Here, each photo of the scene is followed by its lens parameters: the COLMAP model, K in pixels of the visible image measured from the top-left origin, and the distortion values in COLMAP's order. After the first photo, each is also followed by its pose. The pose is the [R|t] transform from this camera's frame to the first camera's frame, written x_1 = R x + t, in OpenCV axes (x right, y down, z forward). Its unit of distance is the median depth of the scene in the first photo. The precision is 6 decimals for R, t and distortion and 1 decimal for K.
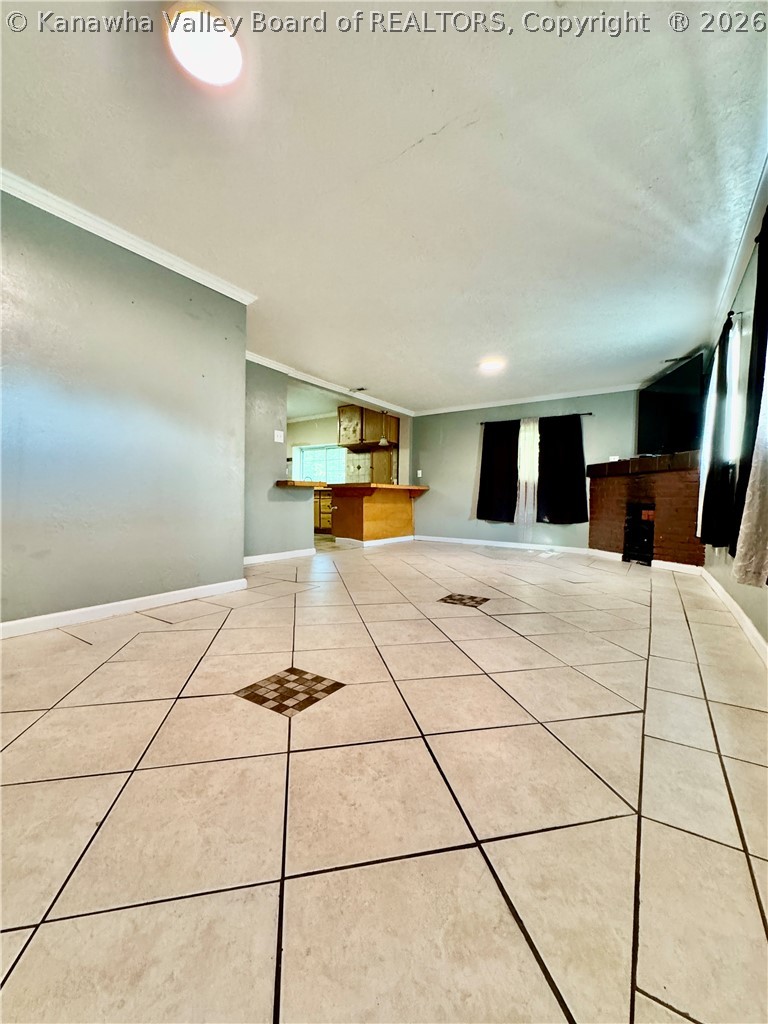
lens RADIAL K [[410.6, 0, 386.7], [0, 410.6, 513.4], [0, 0, 1]] dist [-0.003596, 0.000280]
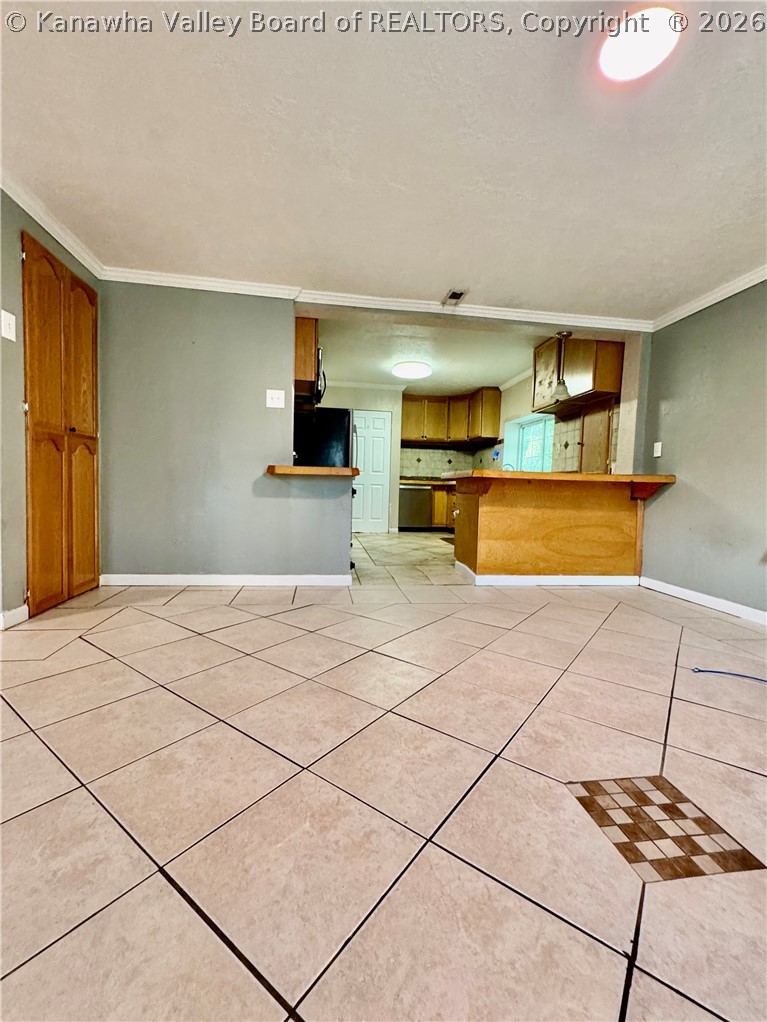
lens RADIAL K [[432.5, 0, 386.4], [0, 432.5, 509.2], [0, 0, 1]] dist [-0.001457, -0.000239]
pose [[0.667479, 0.046337, -0.743185, 0.307769], [-0.050903, 0.998567, 0.016543, -0.024362], [0.742887, 0.026788, 0.668881, 0.545650]]
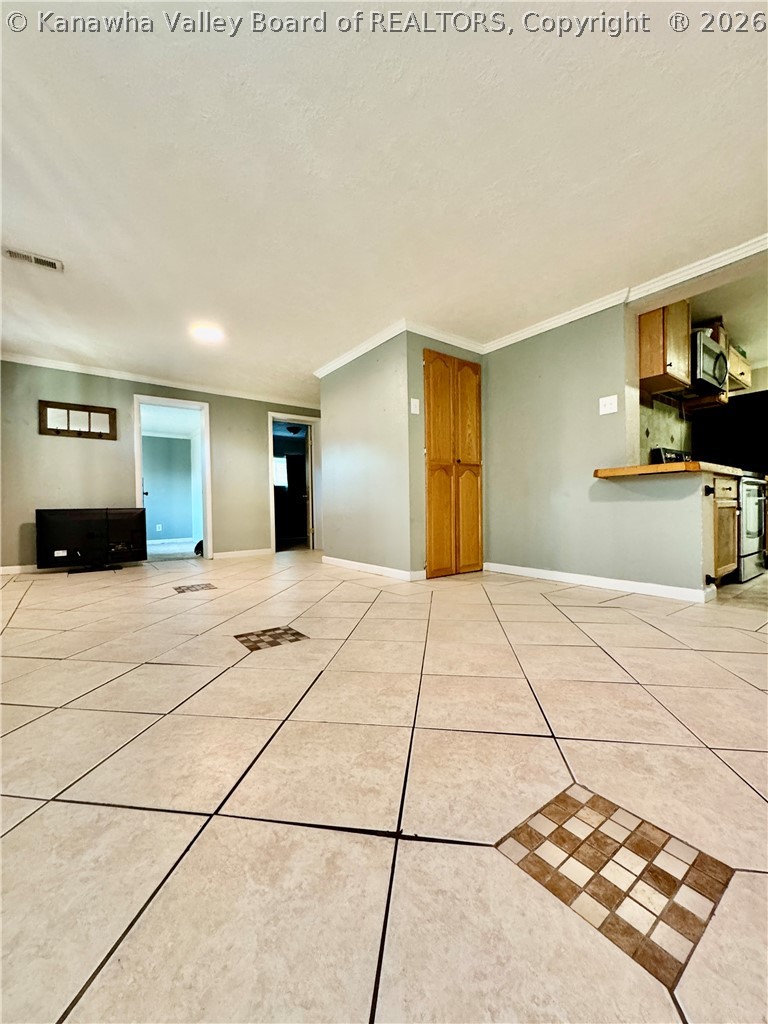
lens RADIAL K [[410.6, 0, 386.7], [0, 410.6, 513.4], [0, 0, 1]] dist [-0.003596, 0.000280]
pose [[-0.343460, 0.004915, -0.939155, 0.400159], [-0.028871, 0.999458, 0.015789, -0.007098], [0.938724, 0.032537, -0.343132, 0.725787]]
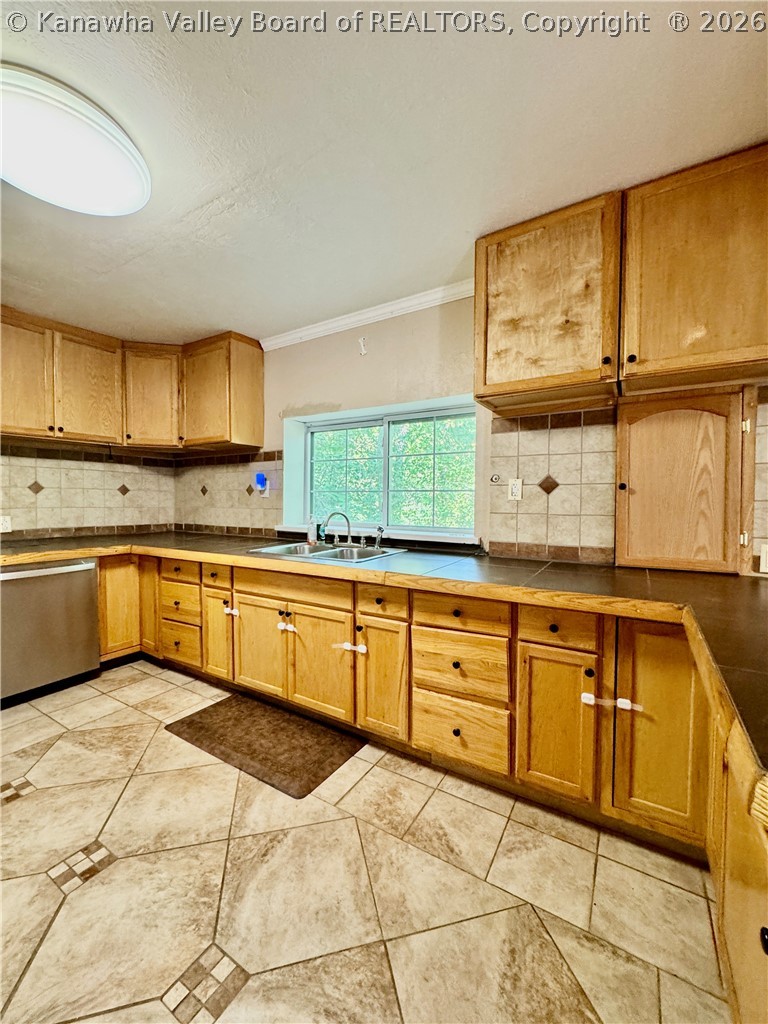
lens RADIAL K [[410.6, 0, 386.7], [0, 410.6, 513.4], [0, 0, 1]] dist [-0.003596, 0.000280]
pose [[0.999383, -0.004922, 0.034765, -0.244814], [0.004962, 0.999987, -0.001051, -0.129487], [-0.034760, 0.001223, 0.999395, 1.024194]]
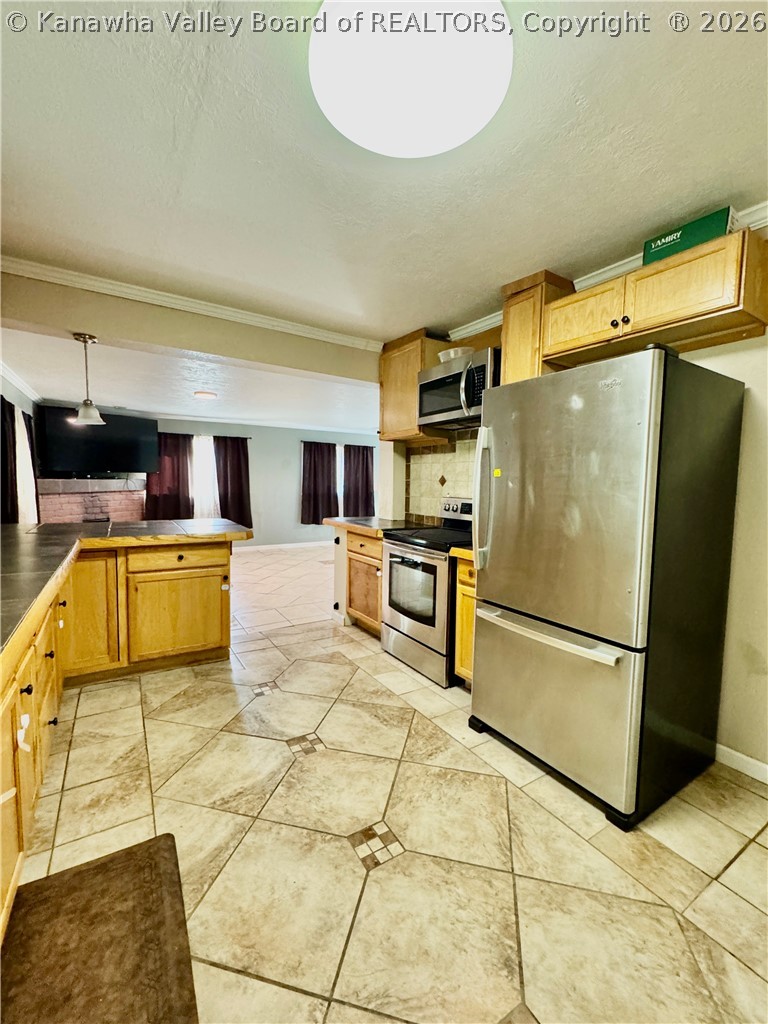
lens RADIAL K [[427.5, 0, 388.0], [0, 427.5, 513.0], [0, 0, 1]] dist [-0.001256, 0.000023]
pose [[-0.908423, -0.057227, 0.414117, -0.509107], [-0.010976, 0.993510, 0.113215, -0.154441], [-0.417908, 0.098302, -0.903155, 1.466455]]
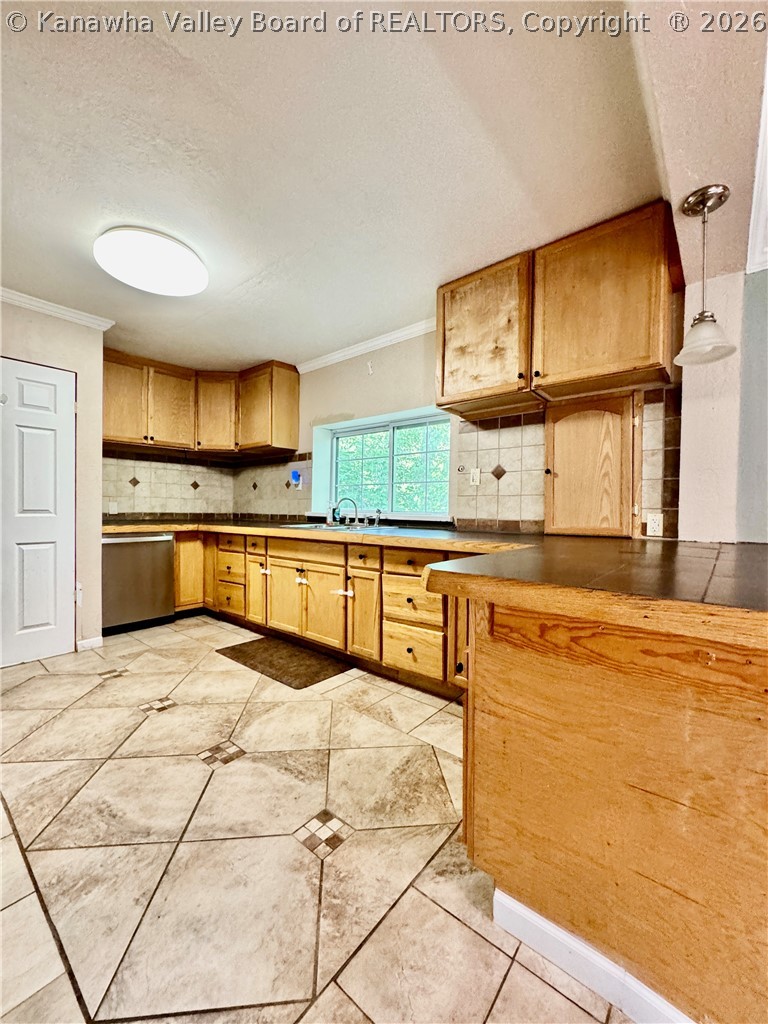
lens RADIAL K [[410.6, 0, 386.7], [0, 410.6, 513.4], [0, 0, 1]] dist [-0.003596, 0.000280]
pose [[0.993614, 0.003506, -0.112780, -0.164077], [-0.006311, 0.999679, -0.024522, -0.097030], [0.112658, 0.025077, 0.993317, 0.913653]]
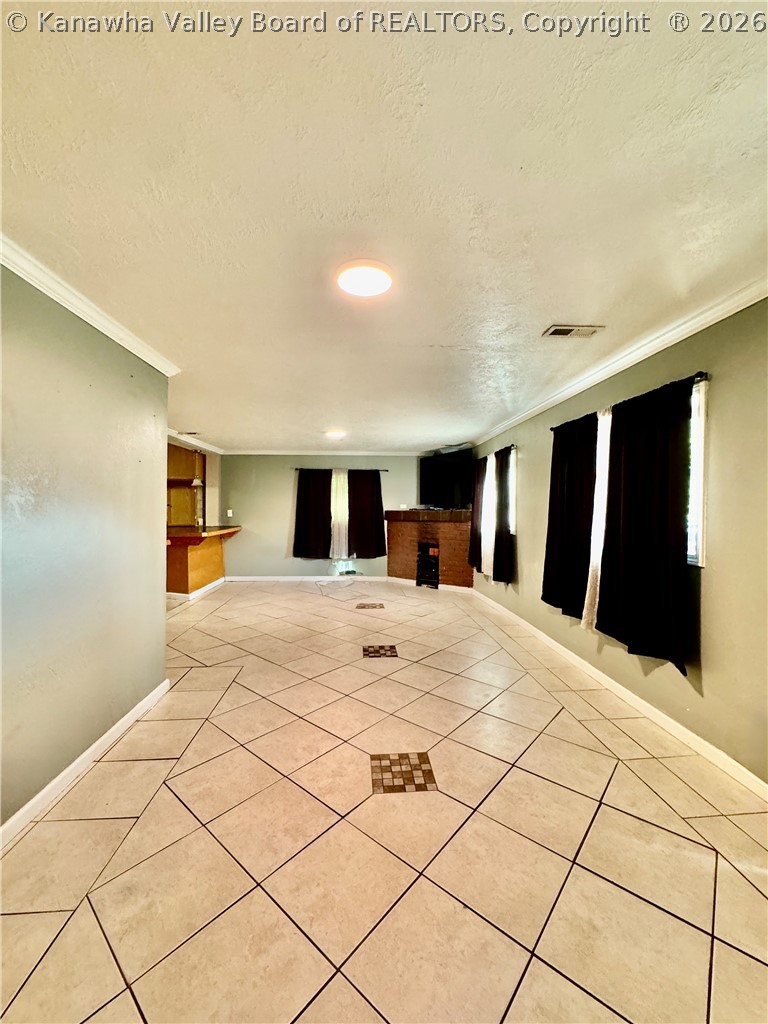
lens RADIAL K [[410.6, 0, 386.7], [0, 410.6, 513.4], [0, 0, 1]] dist [-0.003596, 0.000280]
pose [[0.791427, -0.017395, 0.611017, -0.278393], [0.027032, 0.999613, -0.006556, -0.100495], [-0.610666, 0.021706, 0.791591, -0.003187]]
